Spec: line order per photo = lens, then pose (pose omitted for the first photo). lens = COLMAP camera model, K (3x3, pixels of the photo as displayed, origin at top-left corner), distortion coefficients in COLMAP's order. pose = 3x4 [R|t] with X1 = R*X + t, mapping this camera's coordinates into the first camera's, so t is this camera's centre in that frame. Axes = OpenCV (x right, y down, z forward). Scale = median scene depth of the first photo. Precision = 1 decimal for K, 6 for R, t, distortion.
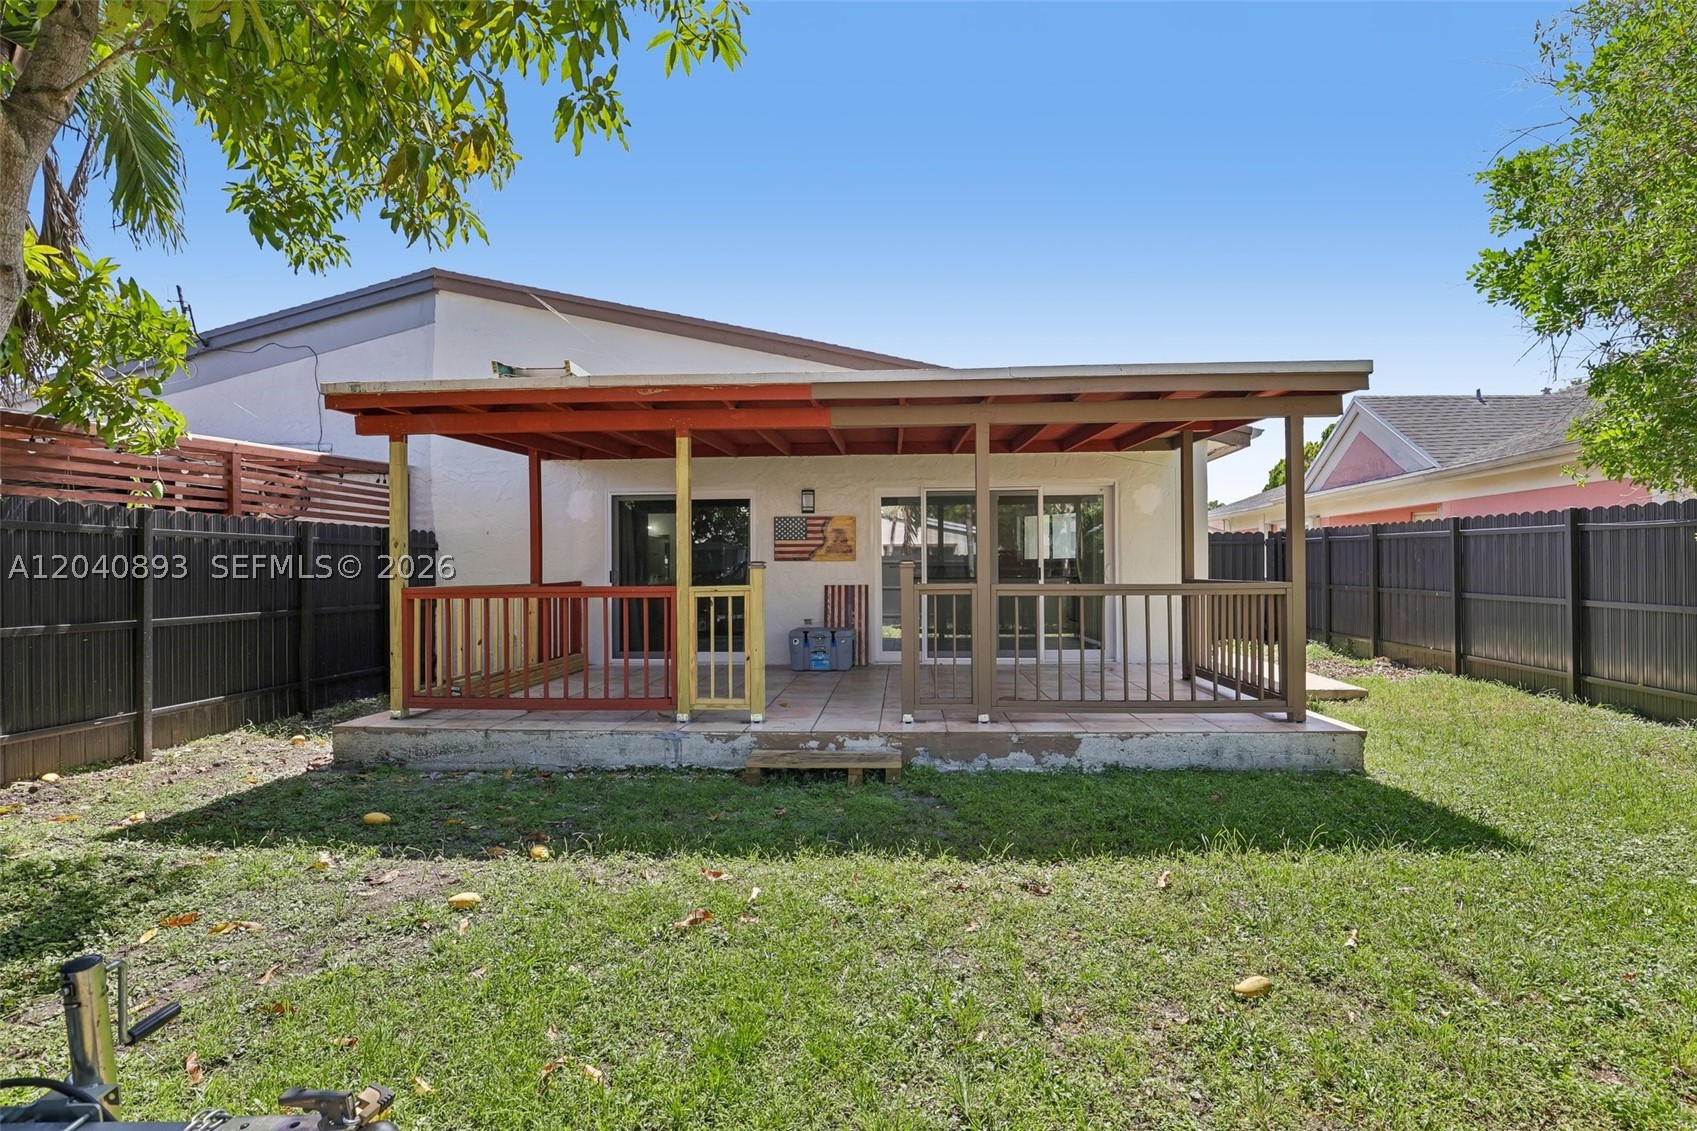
lens RADIAL K [[818.0, 0, 850.7], [0, 818.0, 567.7], [0, 0, 1]] dist [-0.012444, 0.001872]
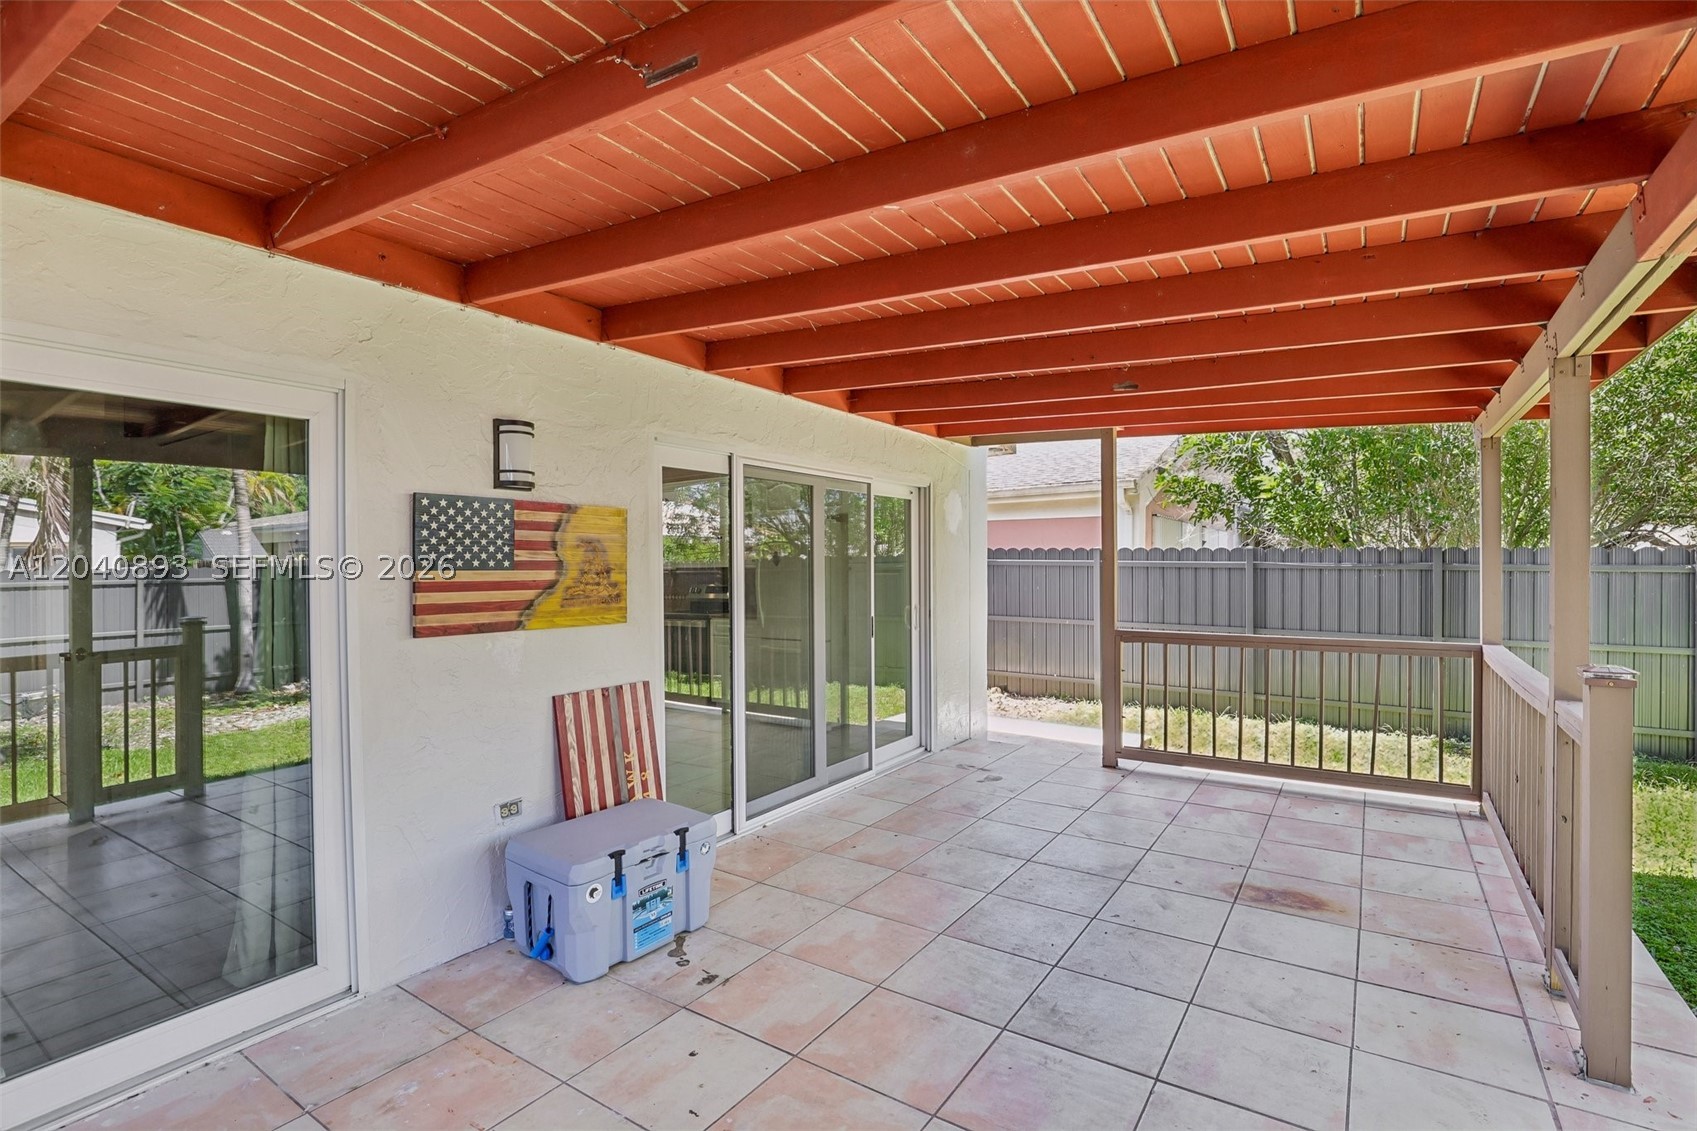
lens RADIAL K [[818.0, 0, 848.0], [0, 818.0, 564.6], [0, 0, 1]] dist [-0.012444, 0.001872]
pose [[0.474093, -0.001317, 0.880474, -0.284589], [-0.006837, 0.999963, 0.005177, -0.038584], [-0.880448, -0.008475, 0.474067, 0.721275]]
